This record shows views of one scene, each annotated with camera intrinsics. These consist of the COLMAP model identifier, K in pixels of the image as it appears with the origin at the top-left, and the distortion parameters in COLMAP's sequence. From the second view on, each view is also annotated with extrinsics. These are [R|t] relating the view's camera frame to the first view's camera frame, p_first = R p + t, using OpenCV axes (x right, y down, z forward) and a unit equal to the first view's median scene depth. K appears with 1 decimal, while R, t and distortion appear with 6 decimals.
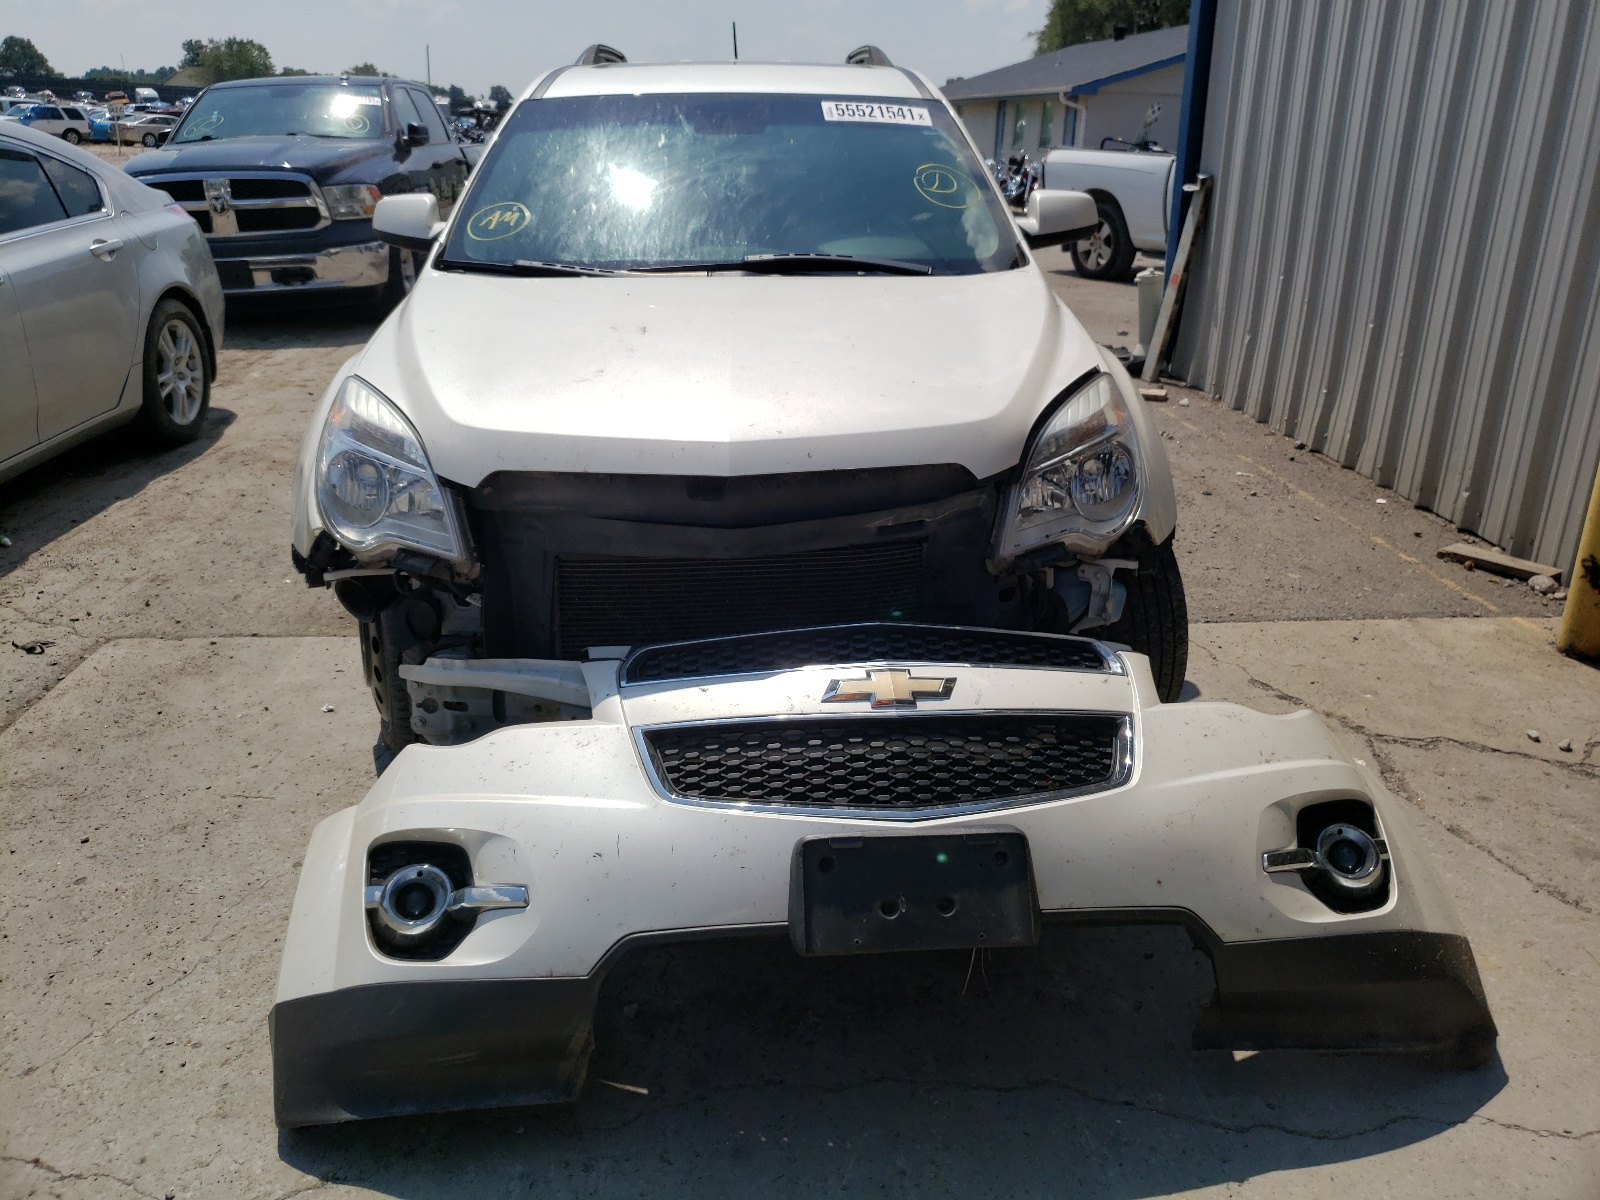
lens RADIAL K [[1288.2, 0, 800.3], [0, 1288.2, 550.2], [0, 0, 1]] dist [0.037885, -0.006107]
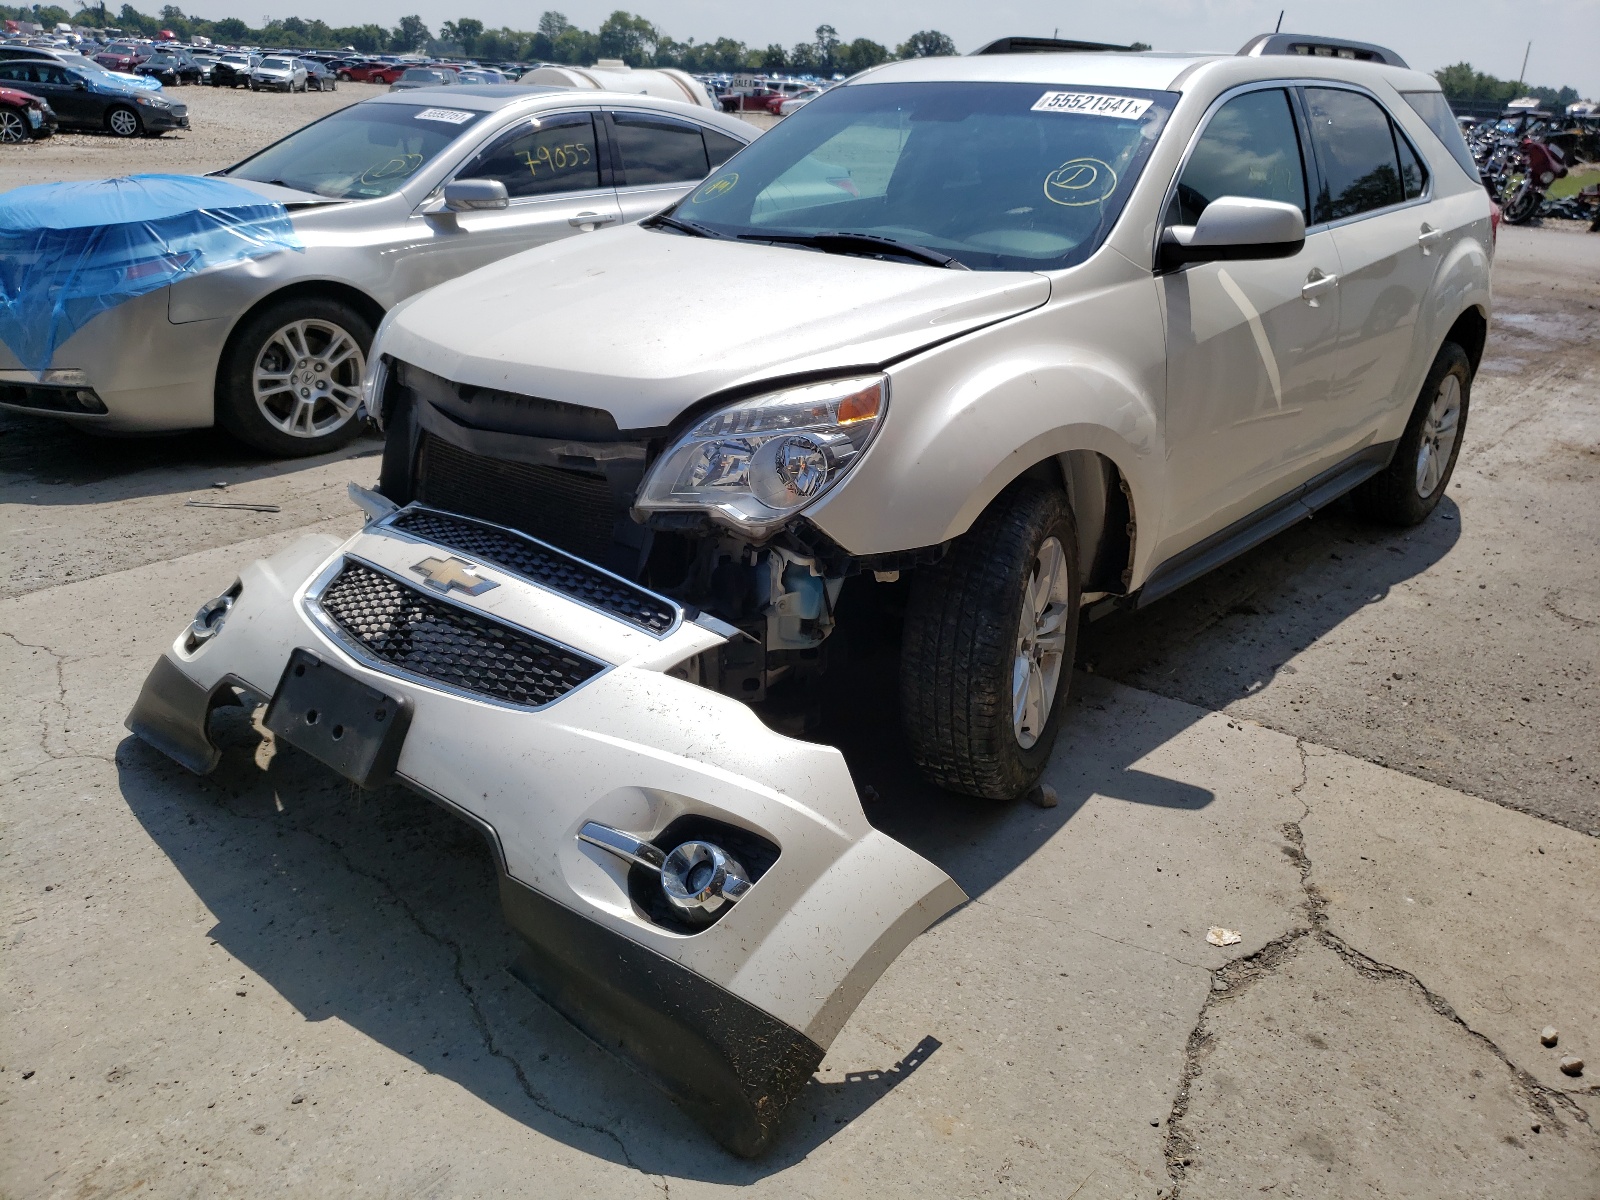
lens RADIAL K [[1288.2, 0, 800.3], [0, 1288.2, 550.2], [0, 0, 1]] dist [0.037885, -0.006107]
pose [[0.688822, 0.244453, -0.682472, 1.009361], [-0.246526, 0.964311, 0.096585, -0.099253], [0.681726, 0.101718, 0.724502, 0.325652]]
